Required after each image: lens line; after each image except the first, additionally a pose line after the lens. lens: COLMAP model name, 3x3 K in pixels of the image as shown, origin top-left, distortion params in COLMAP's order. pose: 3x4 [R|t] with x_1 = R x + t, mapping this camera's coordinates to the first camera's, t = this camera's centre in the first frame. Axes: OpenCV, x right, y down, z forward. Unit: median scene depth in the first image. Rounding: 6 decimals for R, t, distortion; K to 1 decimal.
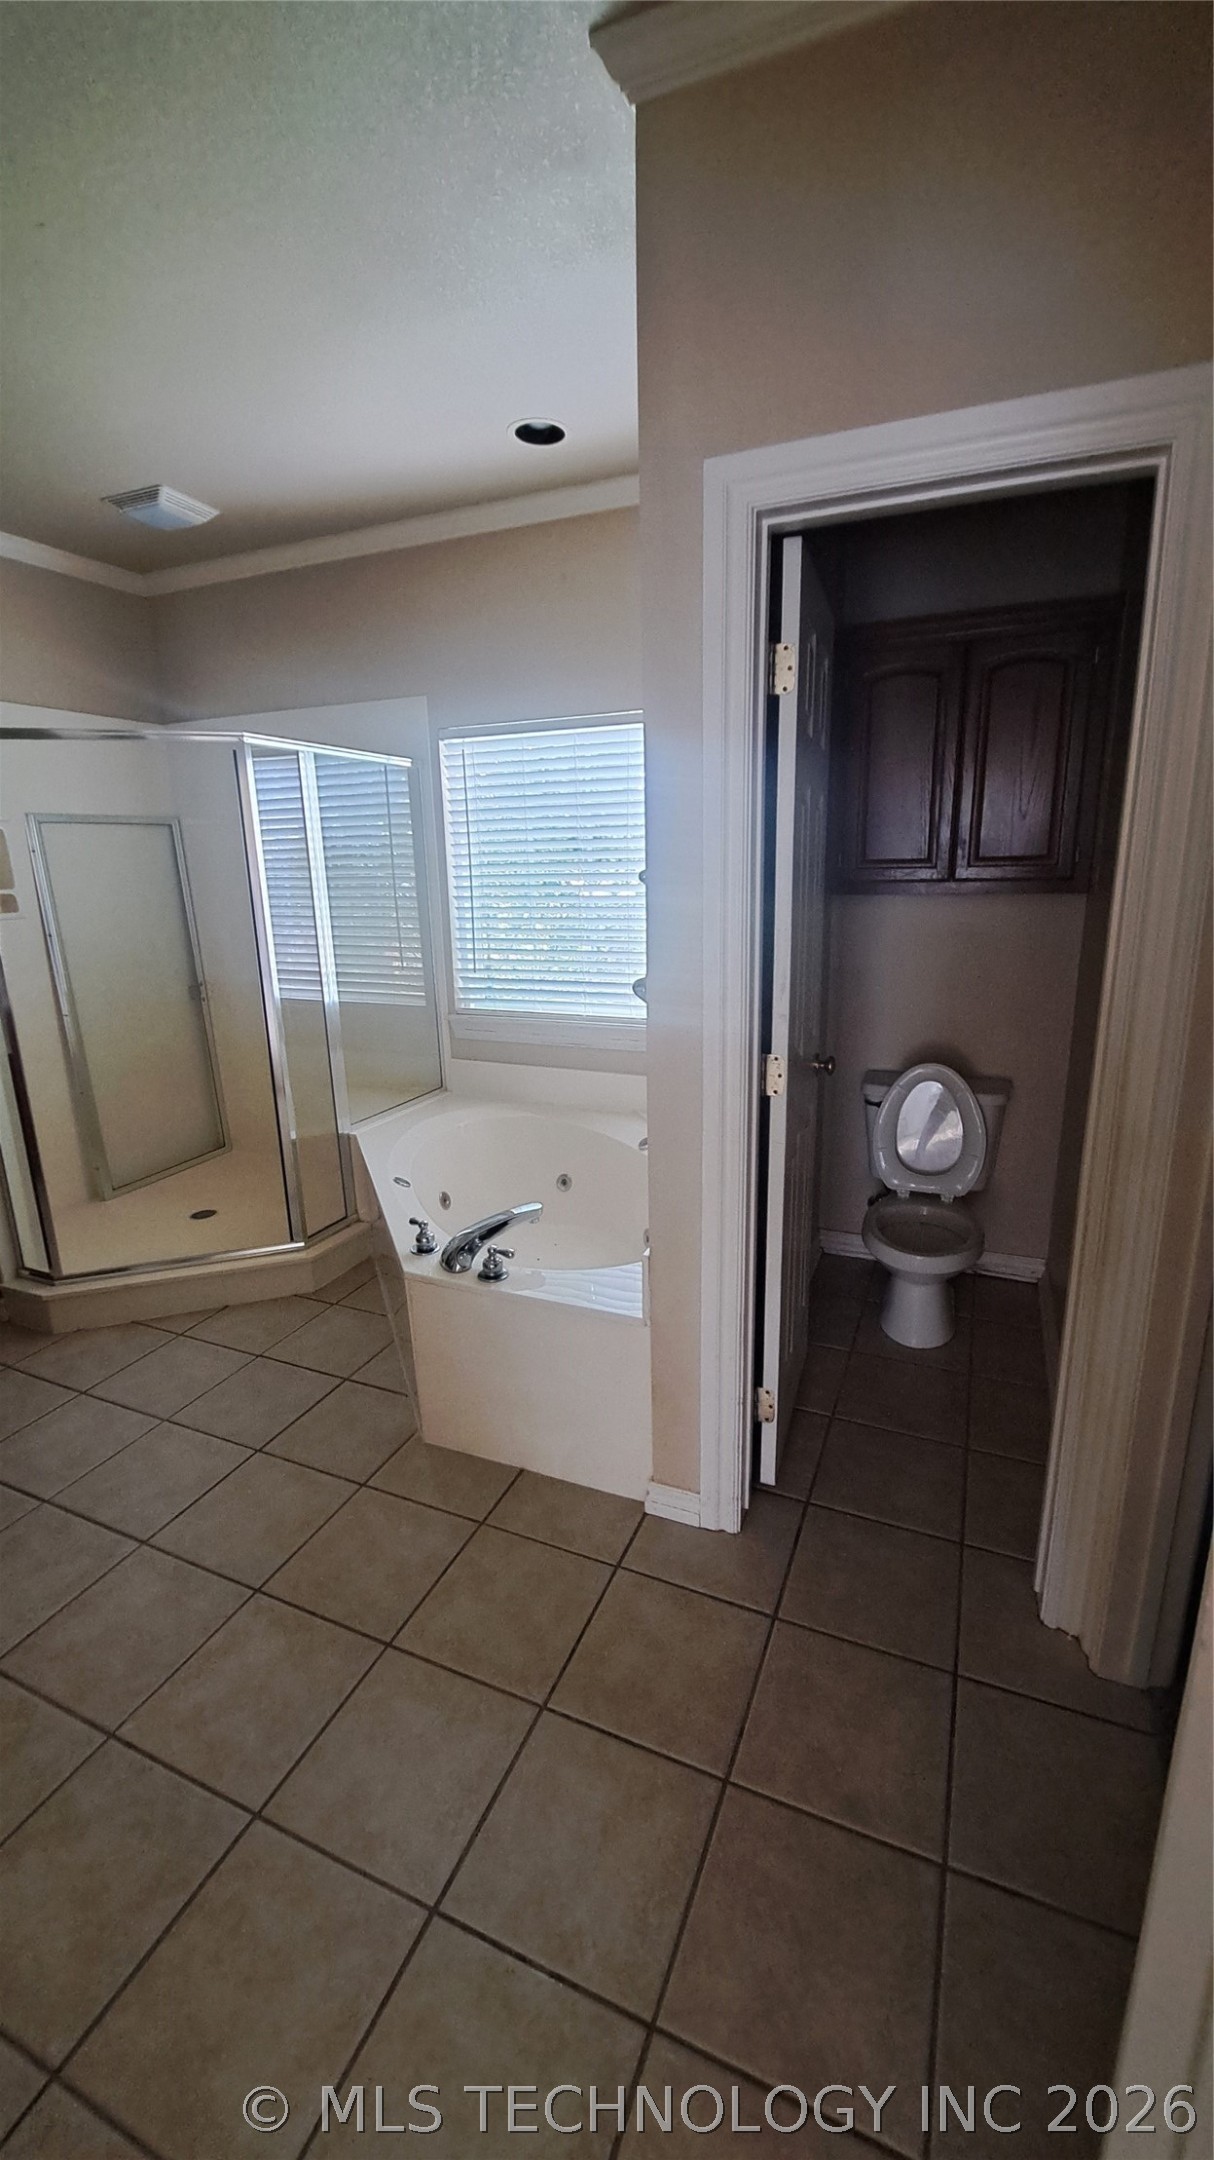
lens RADIAL K [[861.6, 0, 610.5], [0, 861.6, 1065.4], [0, 0, 1]] dist [-0.009171, -0.002983]
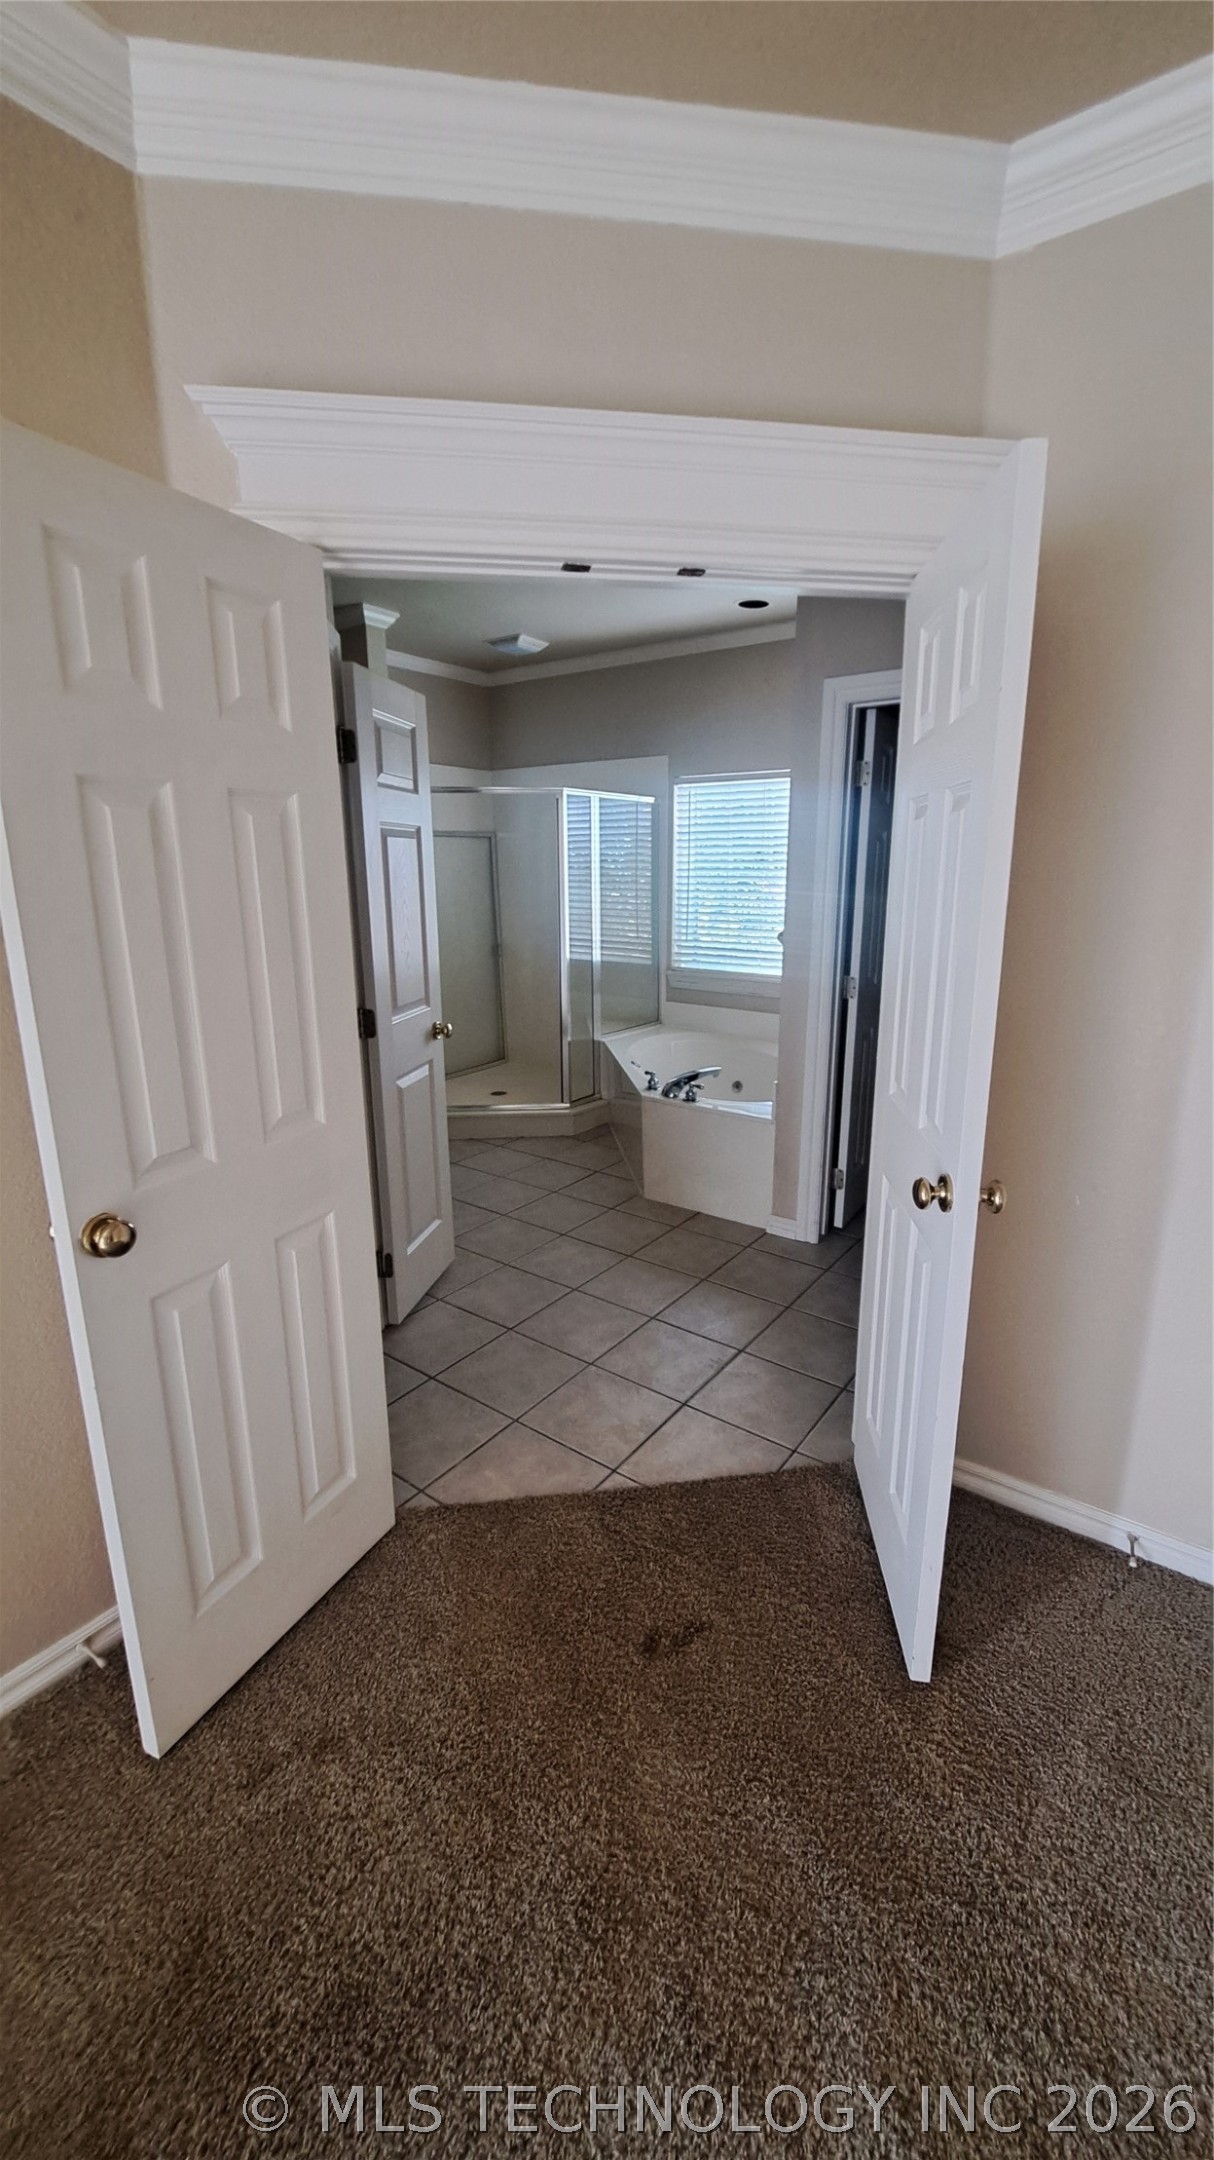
lens RADIAL K [[861.6, 0, 616.9], [0, 861.6, 1080.9], [0, 0, 1]] dist [-0.009171, -0.002983]
pose [[0.975658, 0.072818, -0.206853, 0.059499], [-0.069820, 0.997322, 0.021767, 0.129486], [0.207884, -0.006795, 0.978130, -0.575295]]
